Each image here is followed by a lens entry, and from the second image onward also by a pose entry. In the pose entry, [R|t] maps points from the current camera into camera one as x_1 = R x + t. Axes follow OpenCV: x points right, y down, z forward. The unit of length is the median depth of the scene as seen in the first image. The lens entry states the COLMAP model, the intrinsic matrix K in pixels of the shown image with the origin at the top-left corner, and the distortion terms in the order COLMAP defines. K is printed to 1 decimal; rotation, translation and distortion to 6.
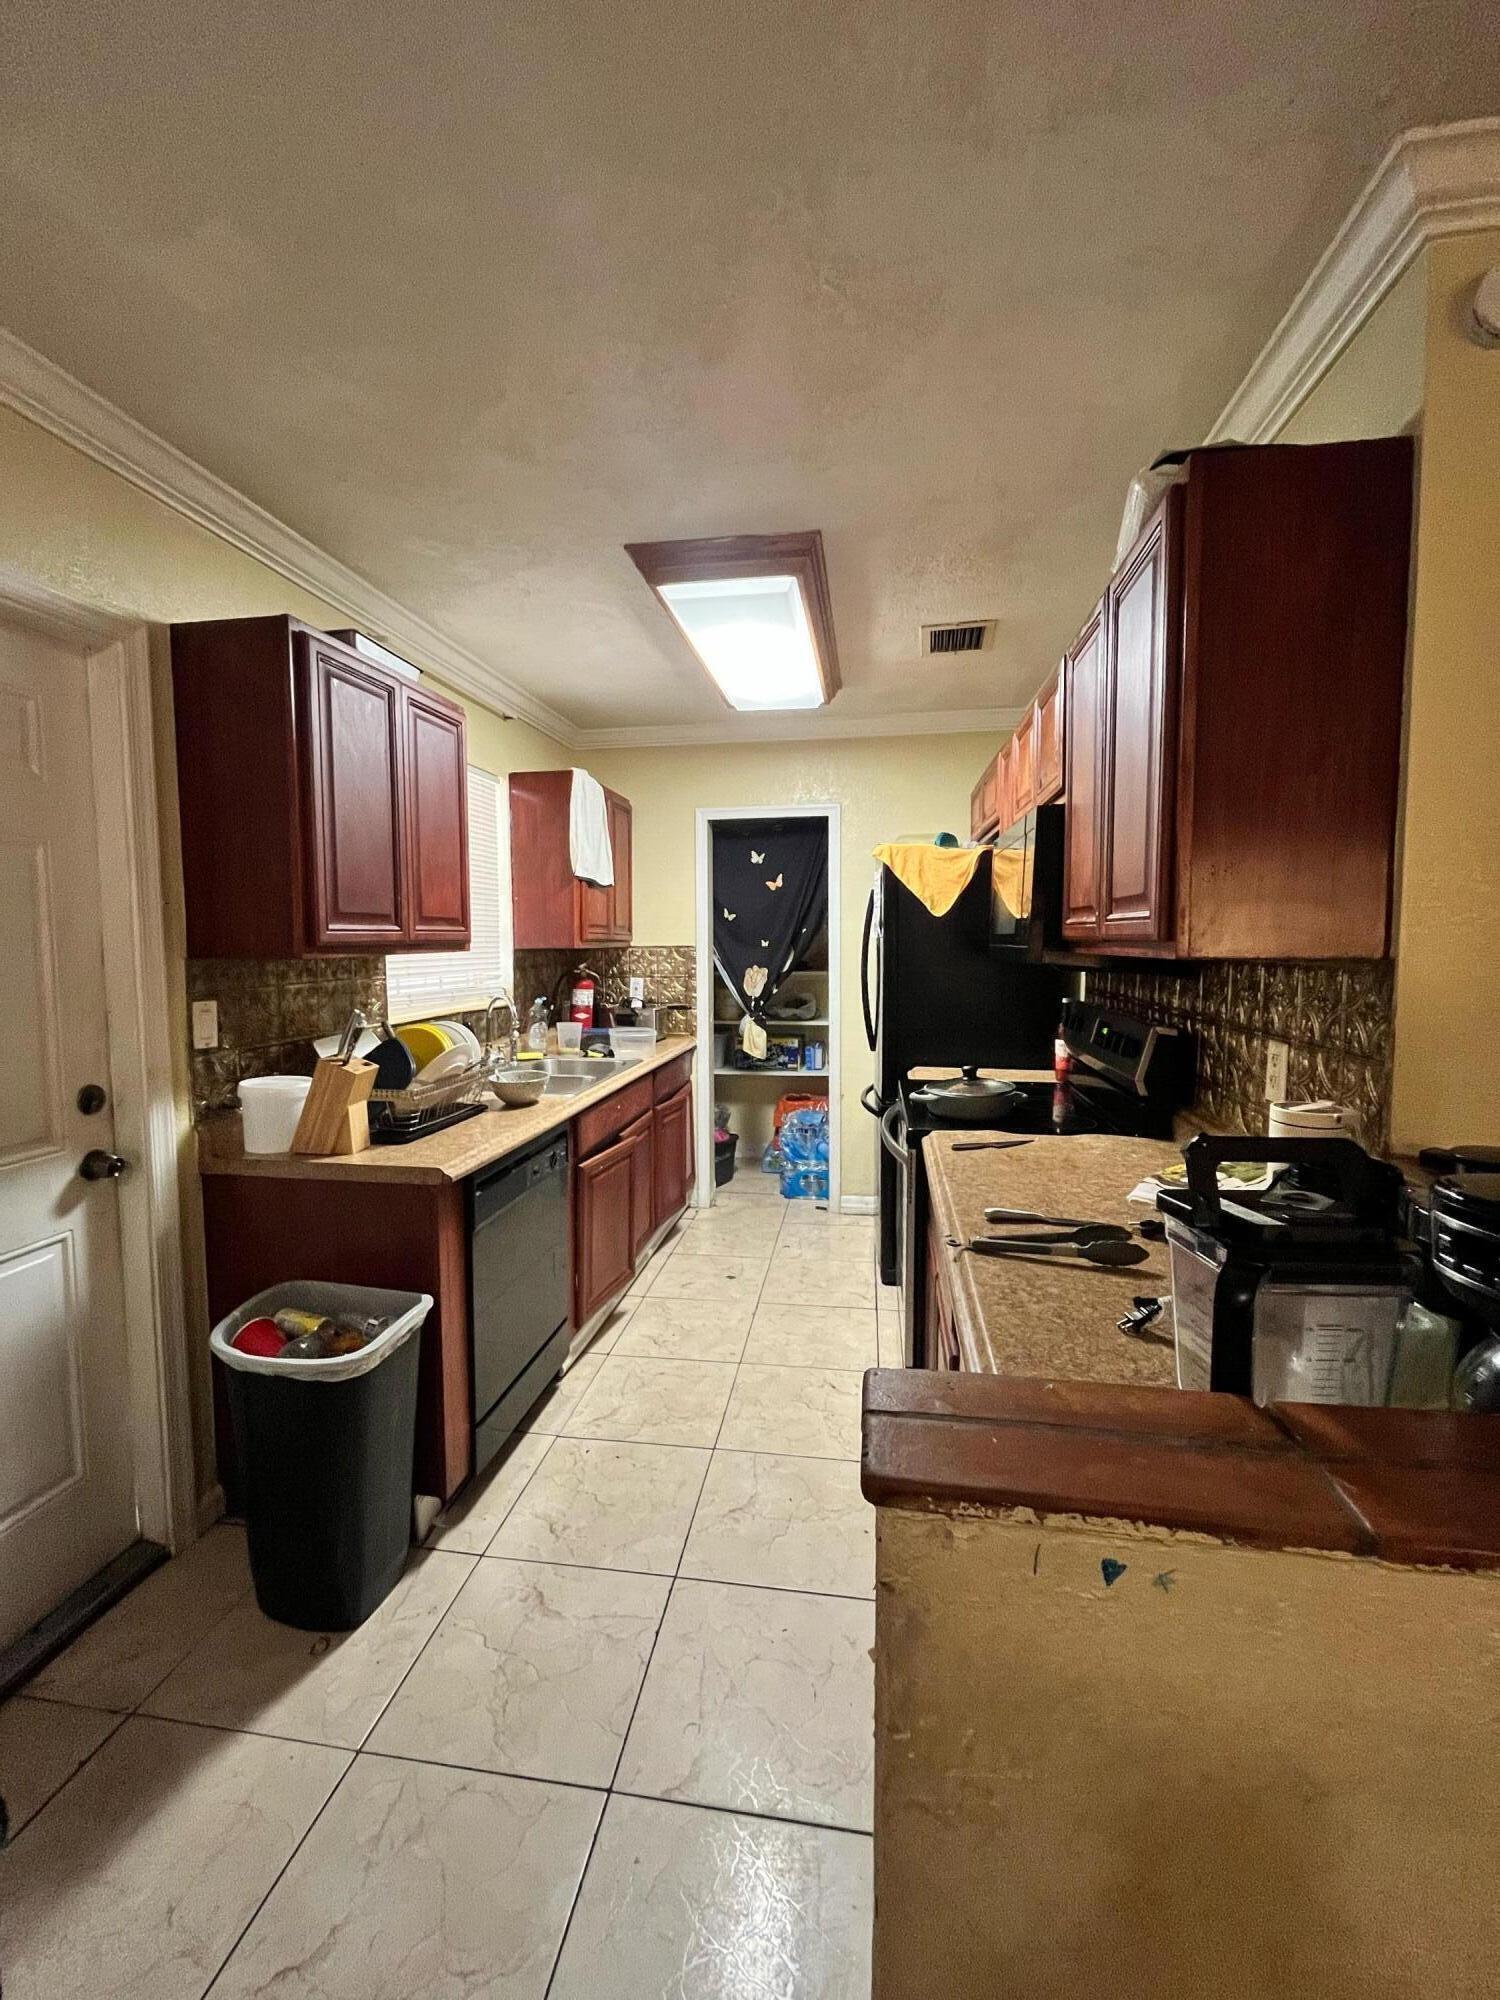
lens RADIAL K [[812.1, 0, 750.0], [0, 812.1, 1000.0], [0, 0, 1]] dist [-0.002393, -0.000876]
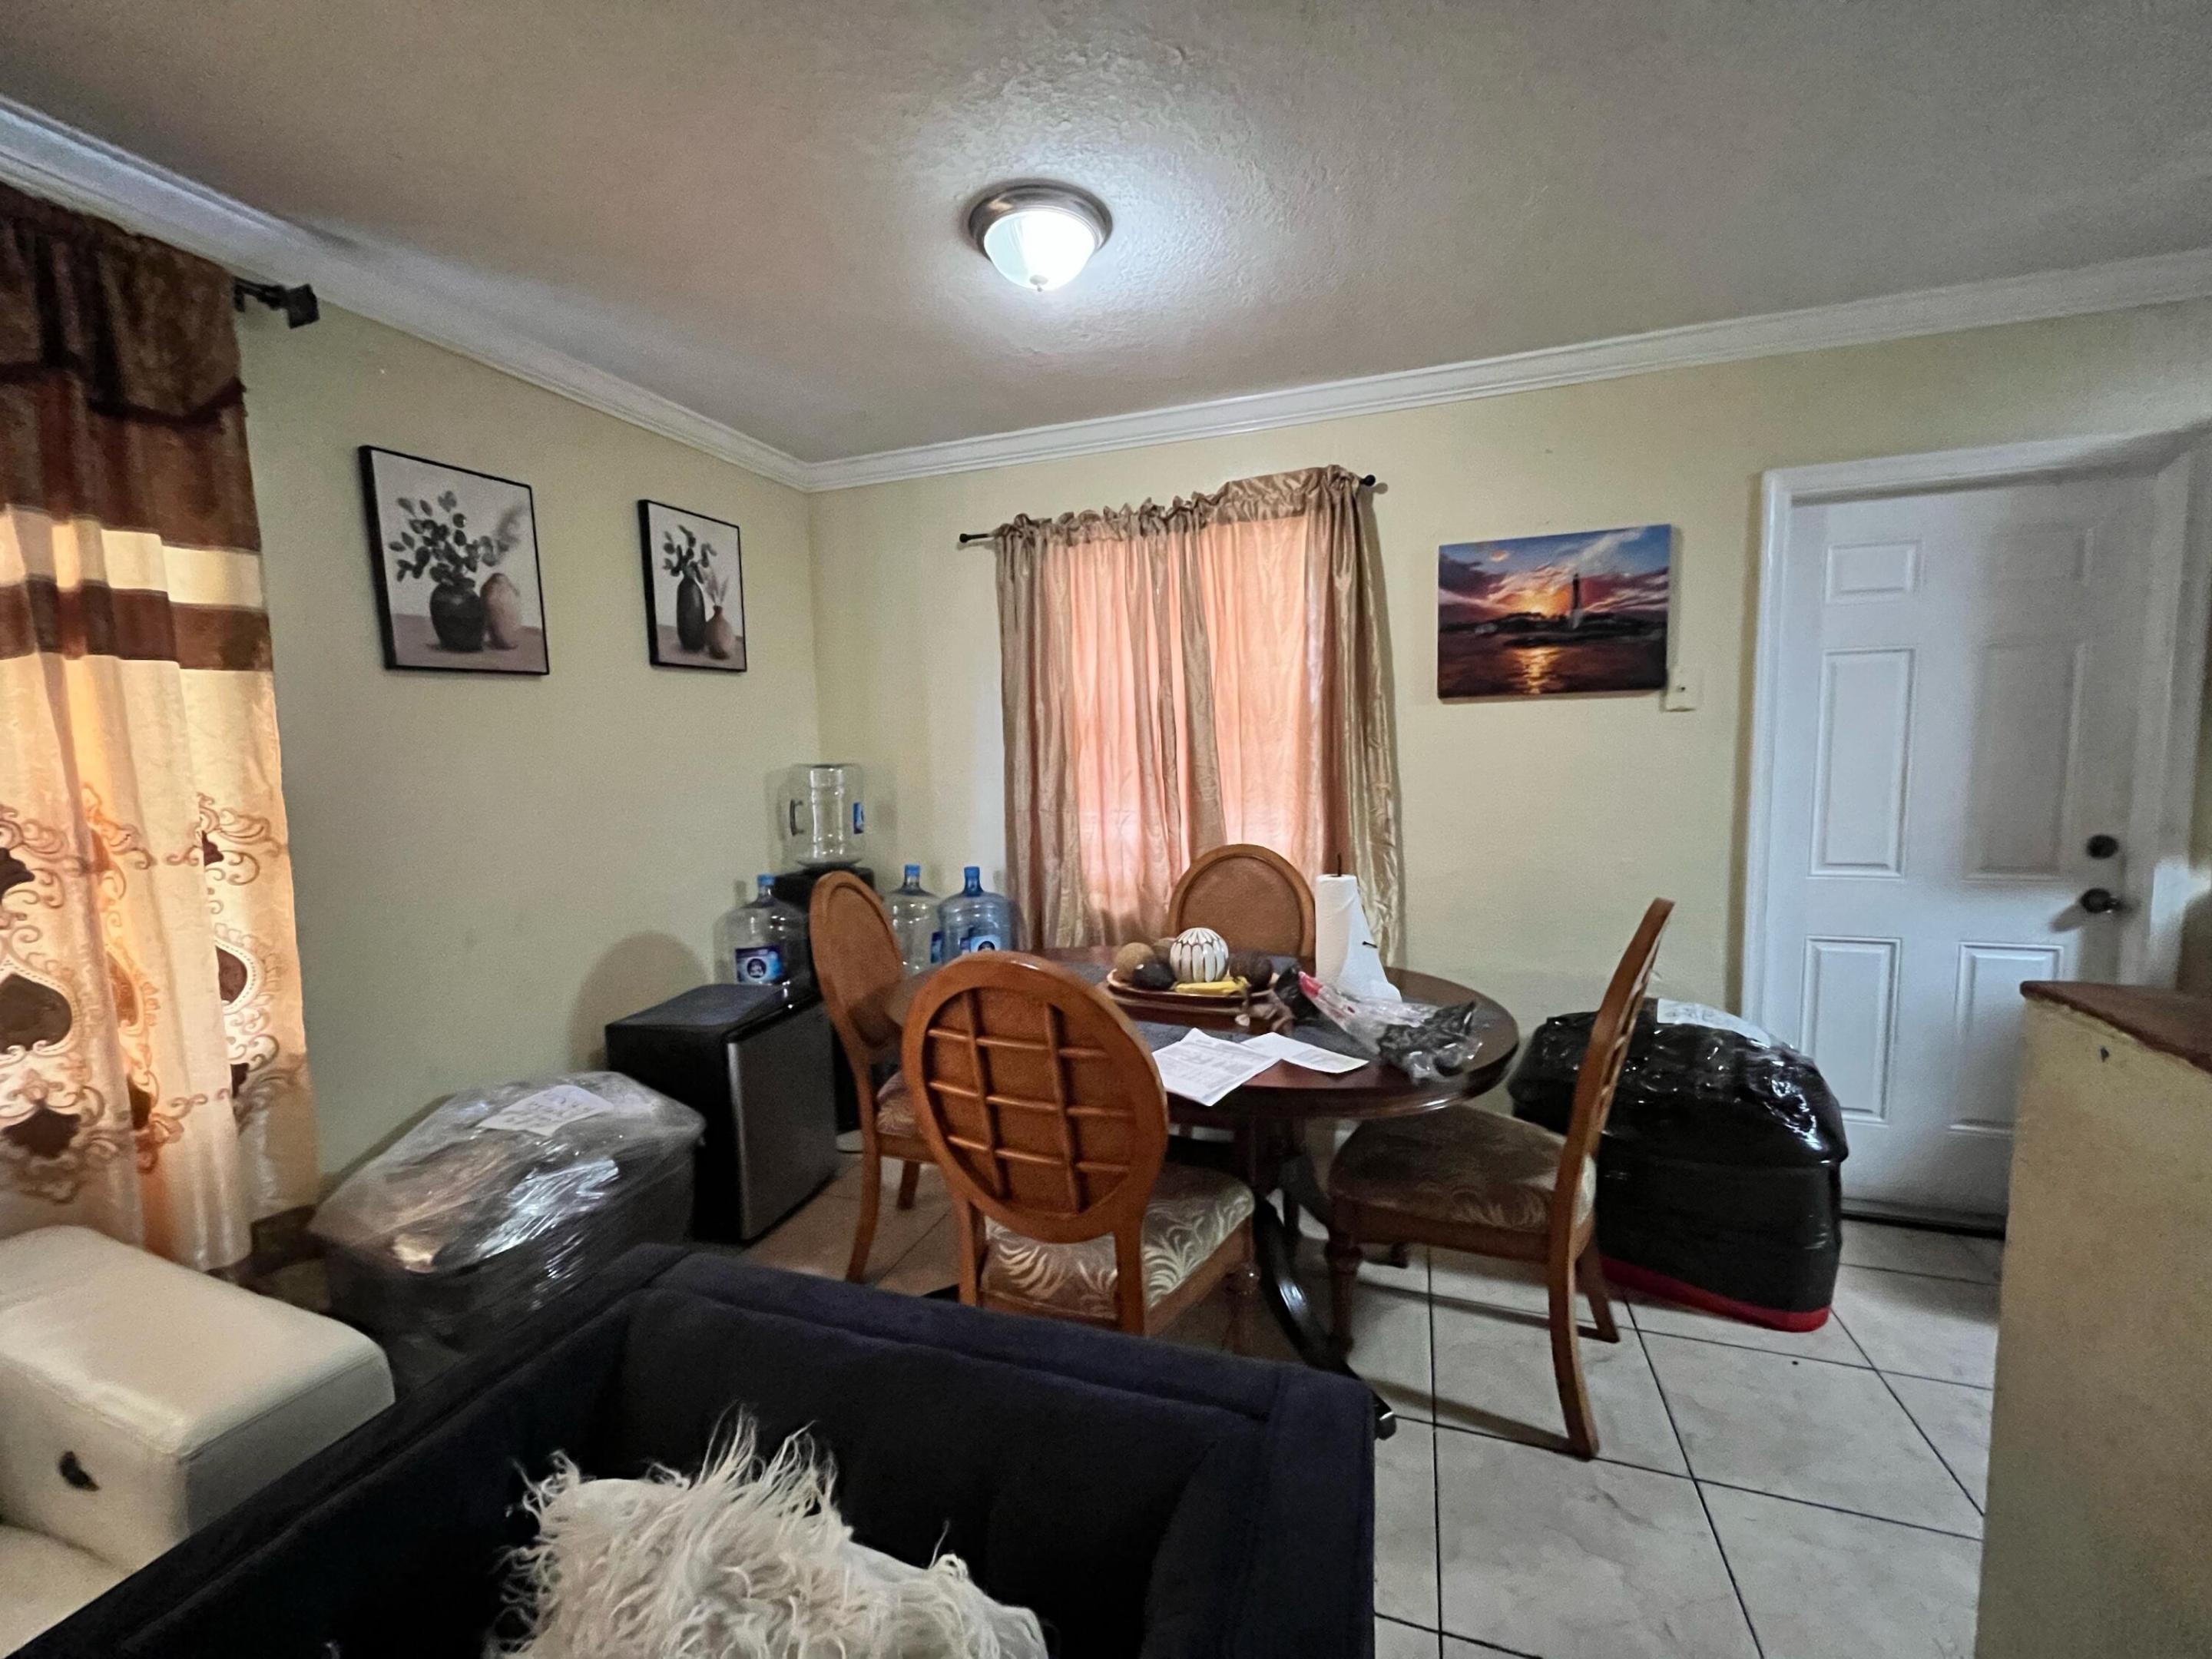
lens RADIAL K [[880.6, 0, 1106.0], [0, 880.6, 829.5], [0, 0, 1]] dist [-0.000218, -0.000155]
pose [[-0.178379, 0.097056, -0.979163, 0.769722], [-0.047514, 0.993113, 0.107095, 0.027459], [0.982814, 0.065628, -0.172539, -0.252973]]
